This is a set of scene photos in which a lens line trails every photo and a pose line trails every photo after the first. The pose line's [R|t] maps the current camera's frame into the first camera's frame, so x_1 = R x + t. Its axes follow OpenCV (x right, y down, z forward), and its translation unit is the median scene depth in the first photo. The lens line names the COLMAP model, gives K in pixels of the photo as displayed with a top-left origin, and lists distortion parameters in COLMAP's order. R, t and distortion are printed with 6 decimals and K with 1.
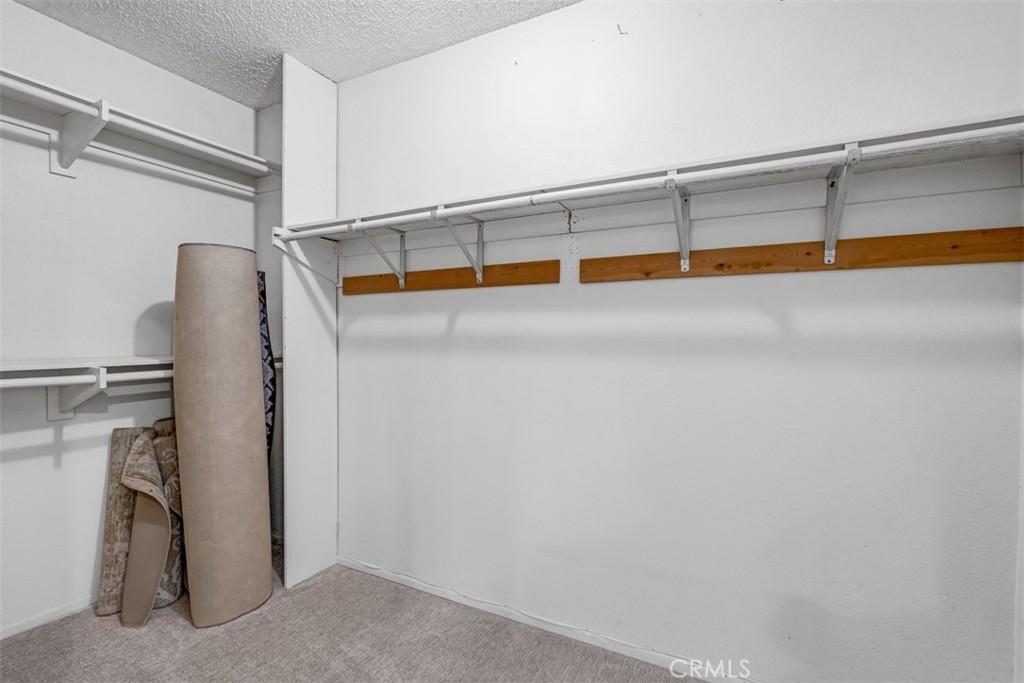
lens RADIAL K [[452.9, 0, 518.0], [0, 452.9, 338.2], [0, 0, 1]] dist [0.002619, 0.000008]
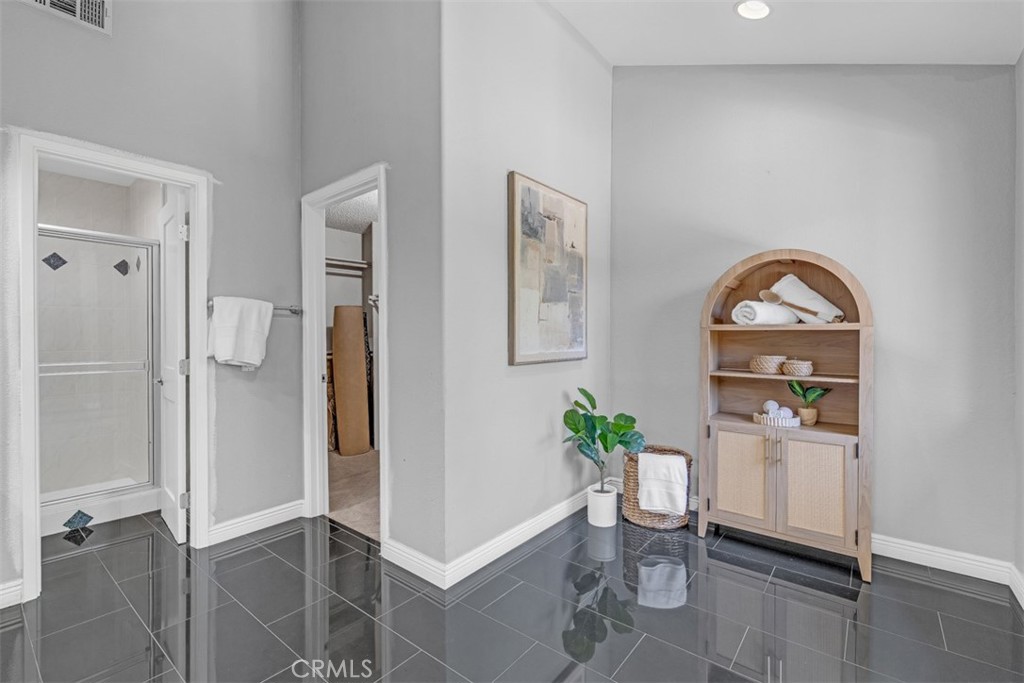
lens RADIAL K [[452.9, 0, 508.3], [0, 452.9, 343.0], [0, 0, 1]] dist [0.002619, 0.000008]
pose [[0.975409, -0.002039, -0.220393, 0.647906], [0.004103, 0.999952, 0.008909, -0.015055], [0.220364, -0.009594, 0.975371, -1.078528]]
